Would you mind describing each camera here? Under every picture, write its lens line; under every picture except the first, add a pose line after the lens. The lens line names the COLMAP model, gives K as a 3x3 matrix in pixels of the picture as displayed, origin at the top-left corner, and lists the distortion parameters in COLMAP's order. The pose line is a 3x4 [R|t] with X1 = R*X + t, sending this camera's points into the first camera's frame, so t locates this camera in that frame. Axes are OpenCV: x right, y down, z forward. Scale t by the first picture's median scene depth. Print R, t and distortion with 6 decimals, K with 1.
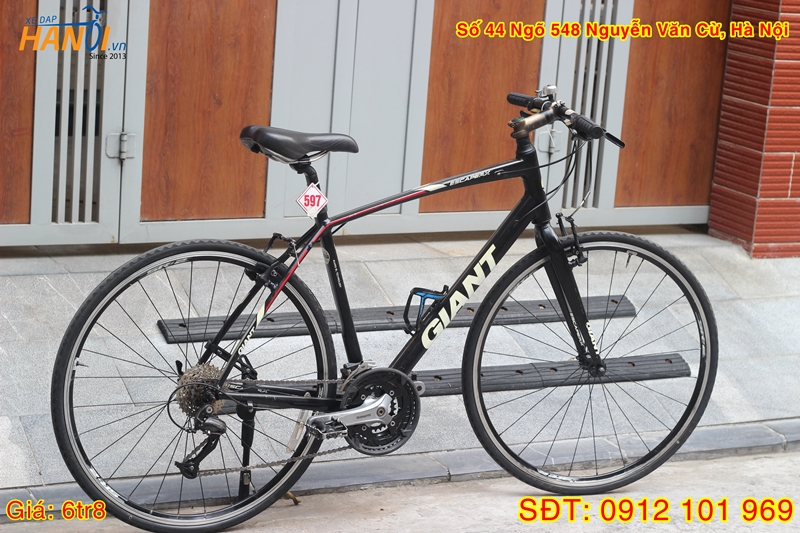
lens RADIAL K [[1899.1, 0, 400.9], [0, 1899.1, 267.5], [0, 0, 1]] dist [-0.087025, 0.000000]
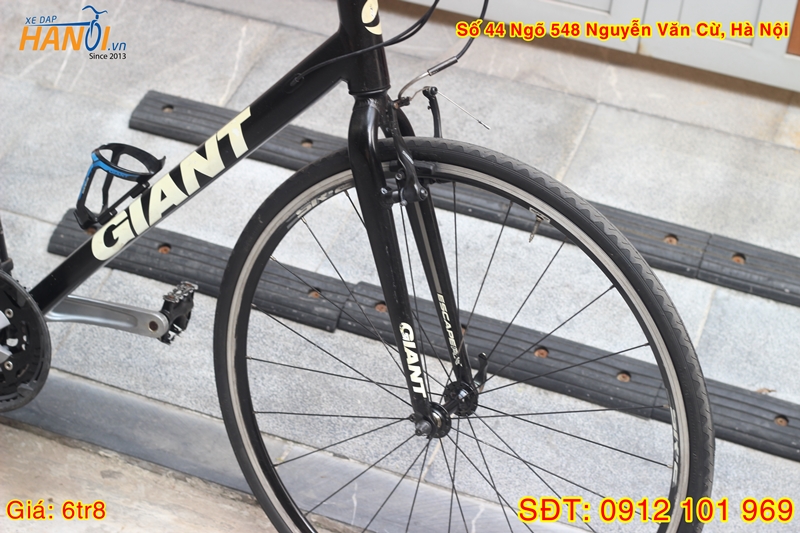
lens RADIAL K [[1899.1, 0, 402.7], [0, 1899.1, 266.3], [0, 0, 1]] dist [-0.087025, 0.000000]
pose [[0.694565, 0.334816, -0.636771, 0.406092], [-0.233247, 0.942095, 0.240940, -0.101948], [0.680570, -0.018824, 0.732442, 0.659374]]
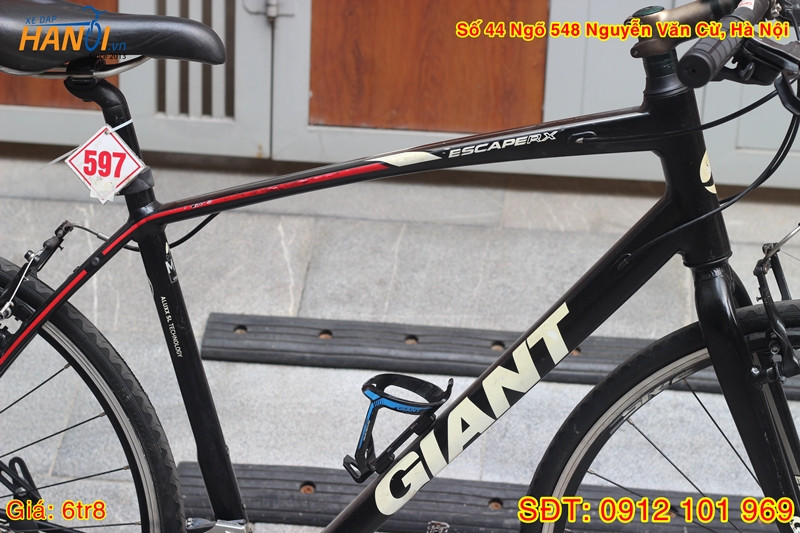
lens RADIAL K [[1899.1, 0, 399.0], [0, 1899.1, 262.3], [0, 0, 1]] dist [-0.087025, 0.000000]
pose [[0.853375, 0.143325, -0.501208, 0.227245], [-0.092863, 0.987880, 0.124380, -0.070297], [0.512960, -0.059598, 0.856341, 0.615910]]
